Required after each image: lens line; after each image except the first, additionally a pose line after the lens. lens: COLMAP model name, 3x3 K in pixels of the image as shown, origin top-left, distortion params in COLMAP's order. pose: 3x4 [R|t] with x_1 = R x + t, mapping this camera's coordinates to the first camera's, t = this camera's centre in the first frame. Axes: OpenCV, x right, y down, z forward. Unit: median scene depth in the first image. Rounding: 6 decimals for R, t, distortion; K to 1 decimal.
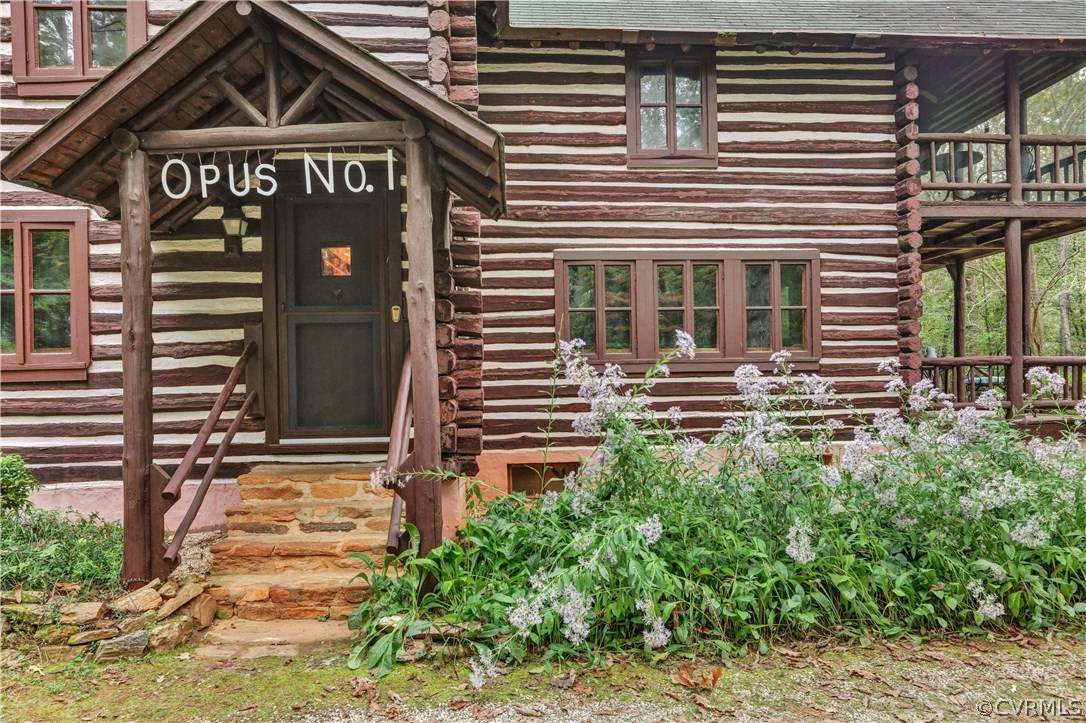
lens RADIAL K [[703.0, 0, 542.1], [0, 703.0, 377.9], [0, 0, 1]] dist [-0.003297, 0.000421]
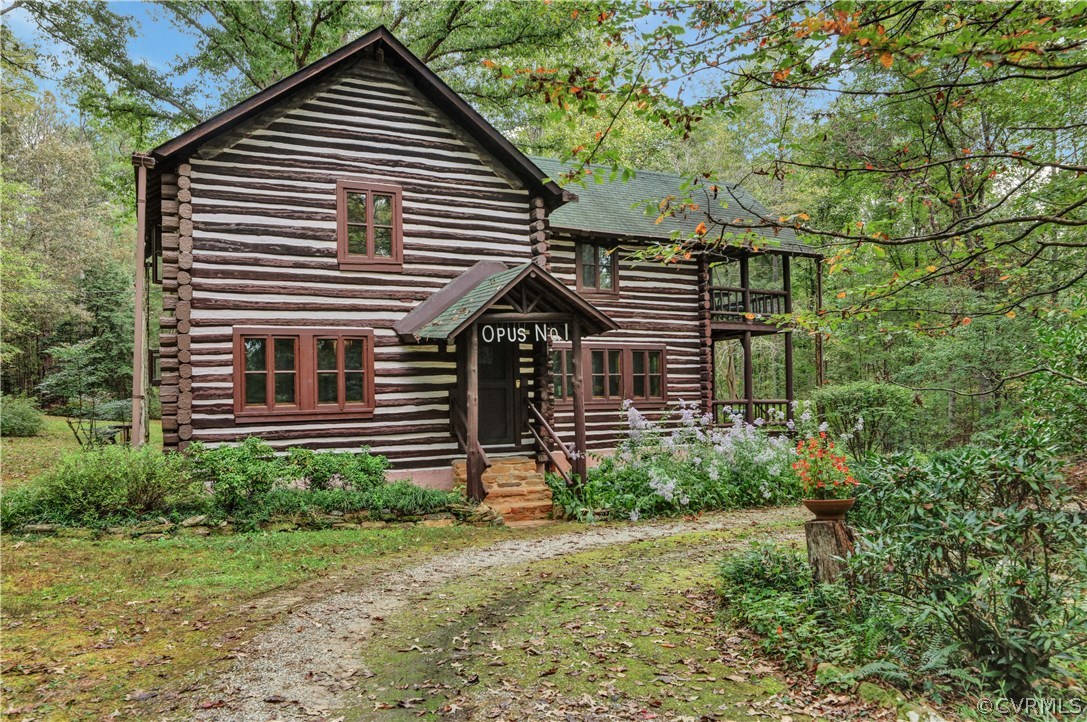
lens RADIAL K [[764.1, 0, 543.5], [0, 764.1, 361.0], [0, 0, 1]] dist [-0.003447, -0.000023]
pose [[0.919923, 0.017854, 0.391693, -1.021090], [0.003968, 0.998488, -0.054832, -0.034668], [-0.392080, 0.051995, 0.918461, -1.093970]]
